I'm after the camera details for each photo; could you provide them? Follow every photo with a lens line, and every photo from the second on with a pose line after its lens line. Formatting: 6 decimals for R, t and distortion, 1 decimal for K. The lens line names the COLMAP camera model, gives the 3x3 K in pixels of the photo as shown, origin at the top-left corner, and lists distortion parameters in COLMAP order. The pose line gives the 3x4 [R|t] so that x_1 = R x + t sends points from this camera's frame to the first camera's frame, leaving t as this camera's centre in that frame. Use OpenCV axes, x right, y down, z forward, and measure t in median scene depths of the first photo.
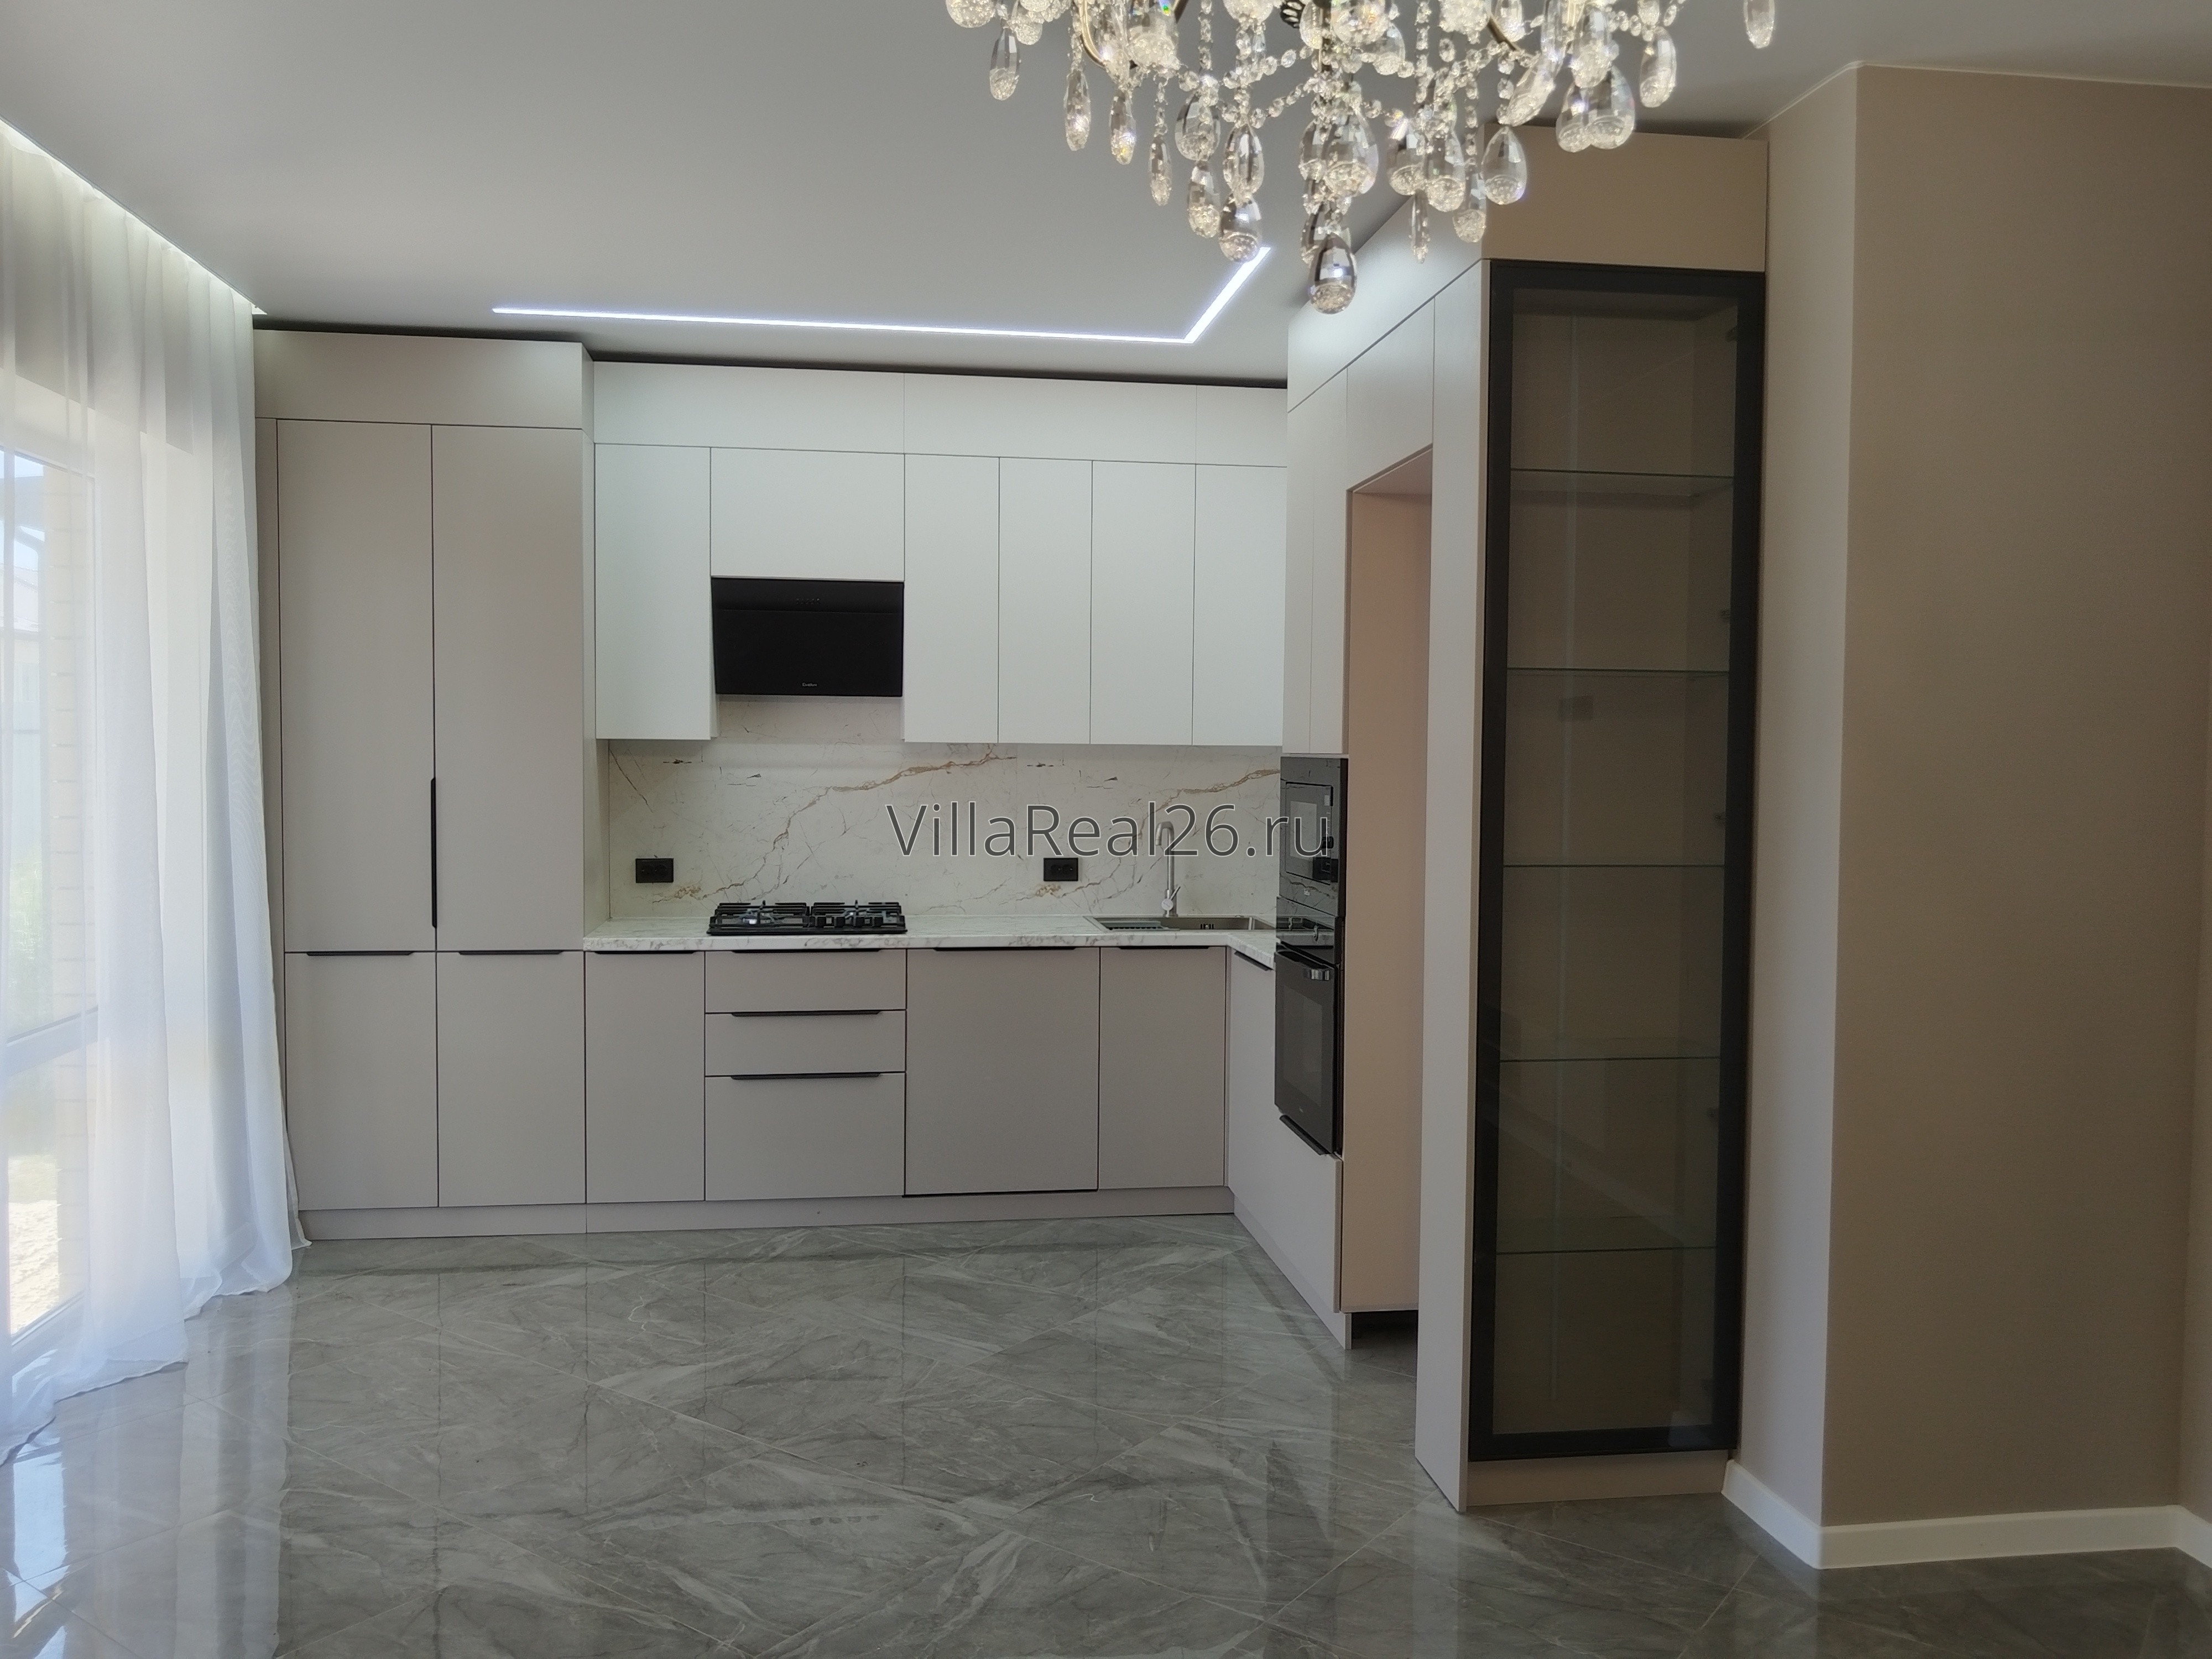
lens RADIAL K [[1721.4, 0, 1119.6], [0, 1721.4, 826.2], [0, 0, 1]] dist [-0.002006, -0.002960]
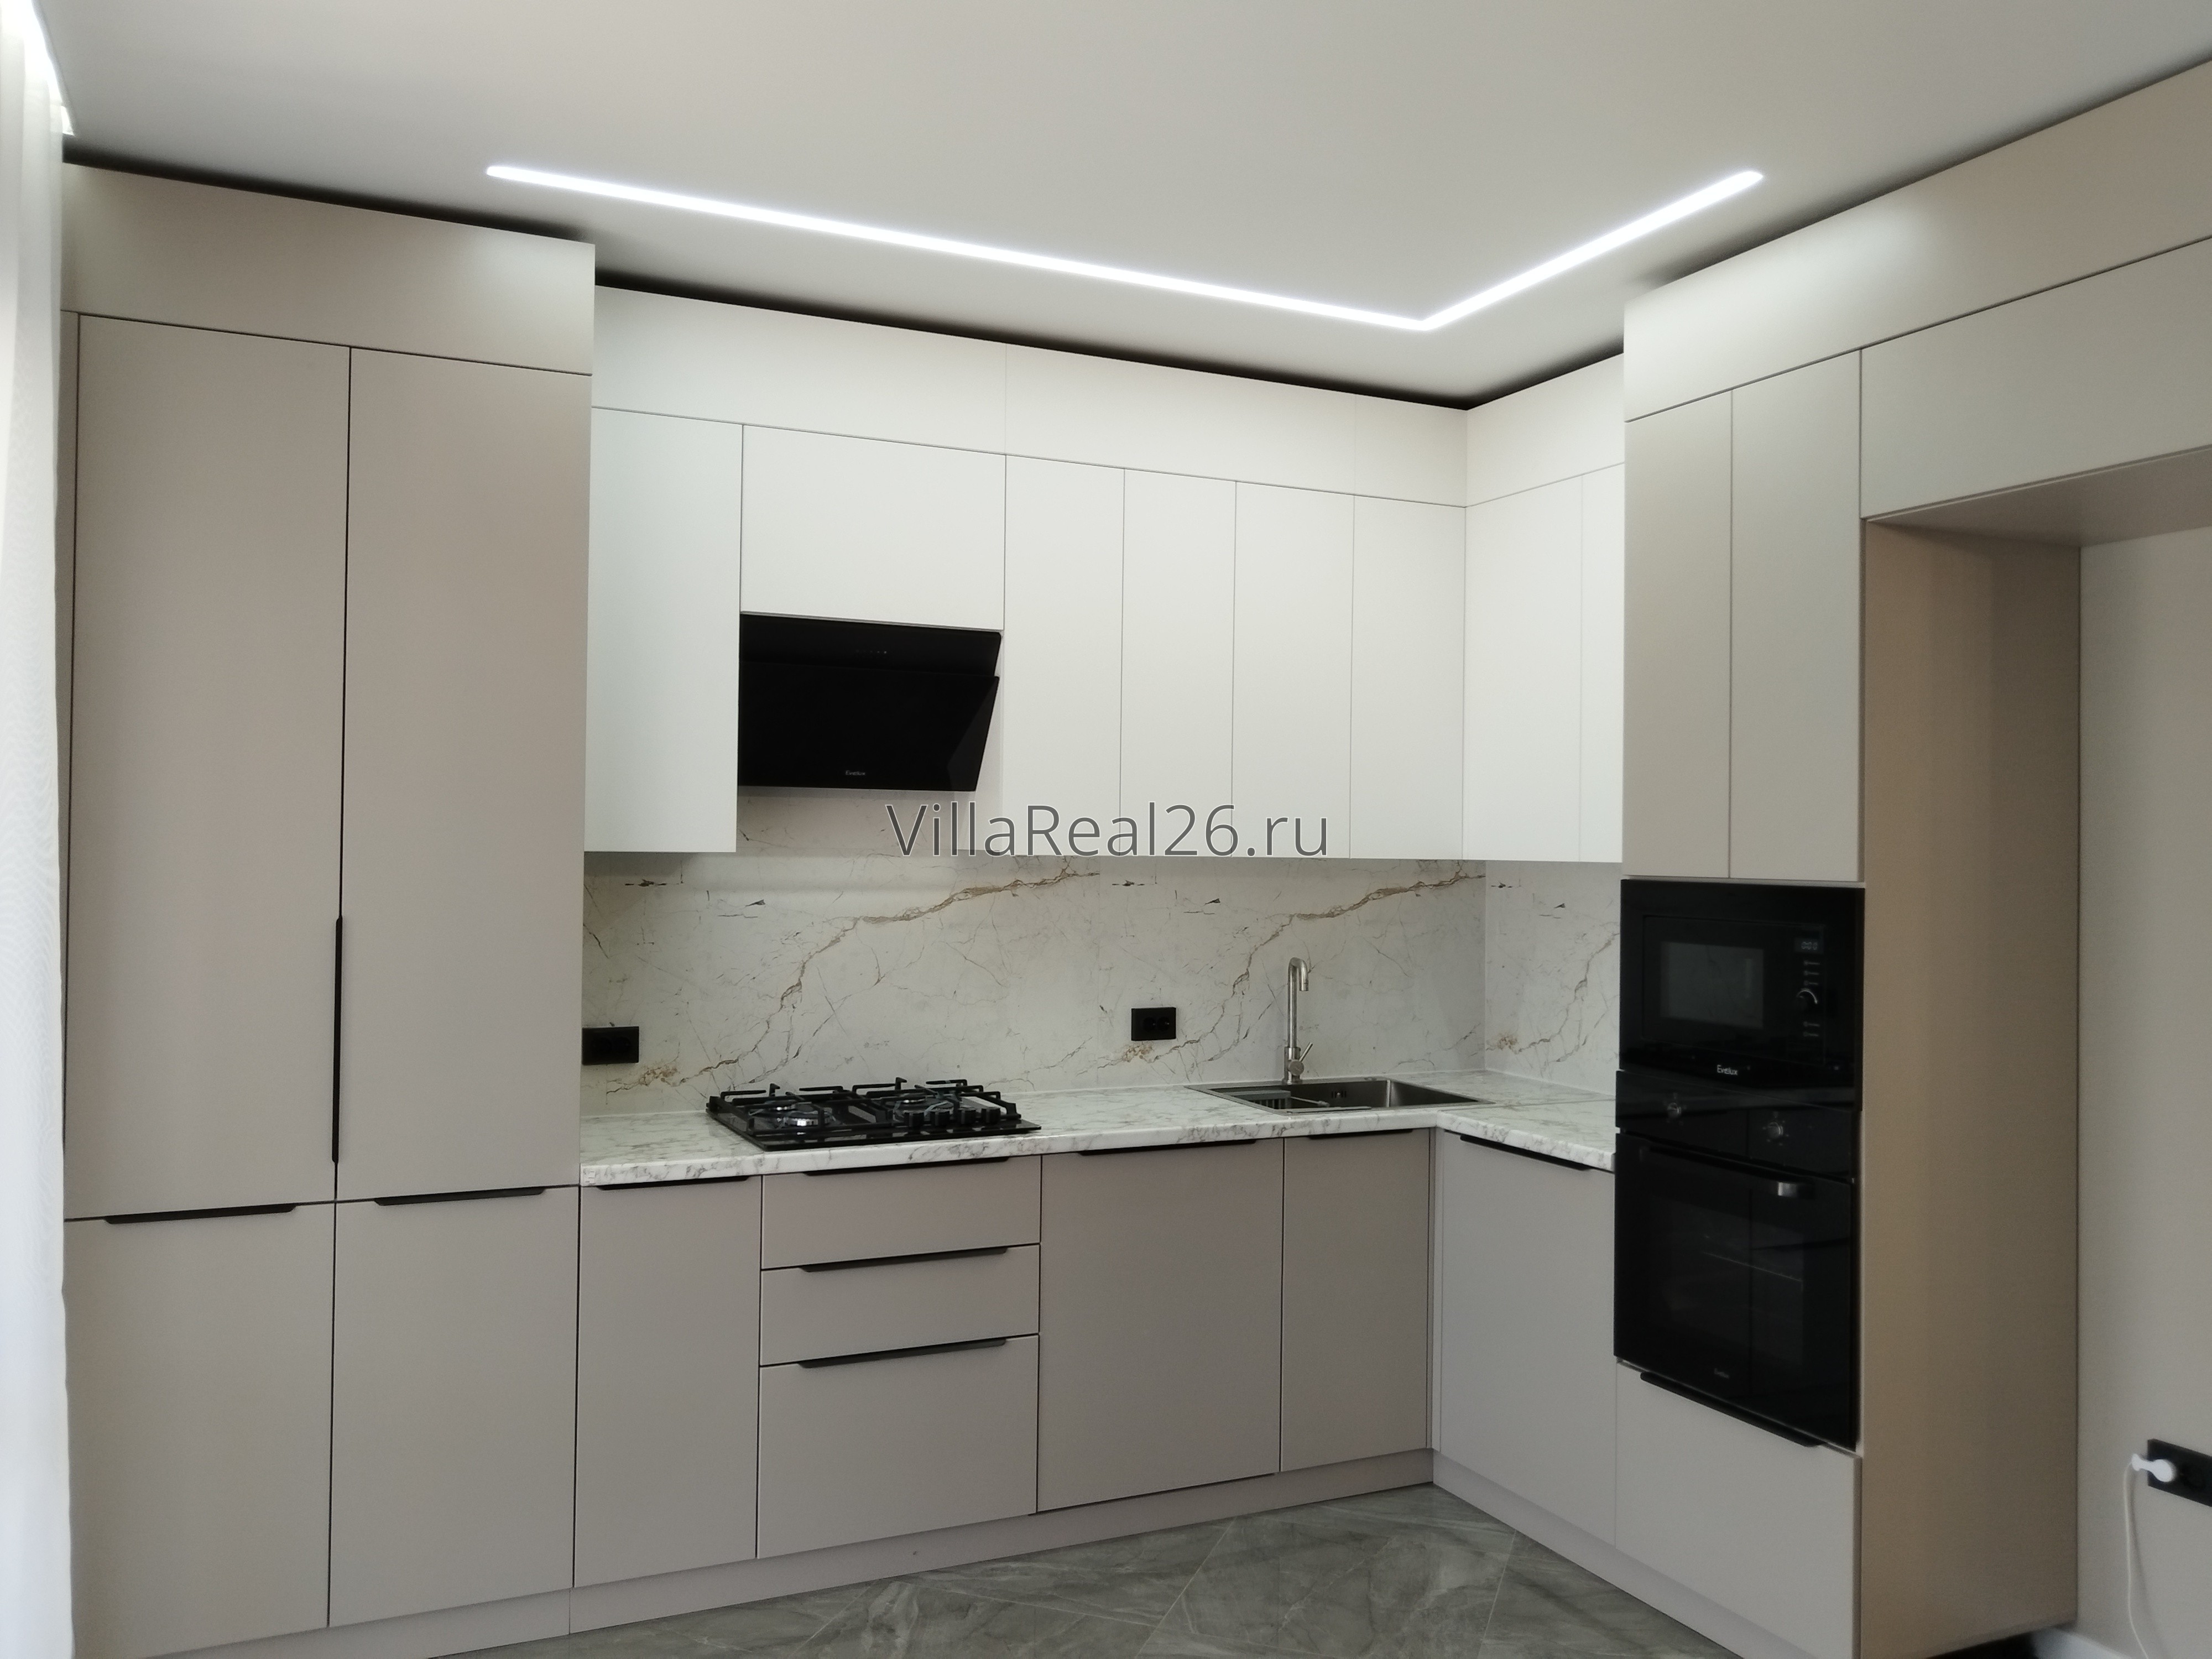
lens RADIAL K [[1729.3, 0, 1116.0], [0, 1729.3, 826.2], [0, 0, 1]] dist [-0.007504, 0.004332]
pose [[0.958284, 0.005568, 0.285763, -0.299563], [0.009241, 0.998684, -0.050447, -0.025919], [-0.285668, 0.050983, 0.956972, 0.320303]]
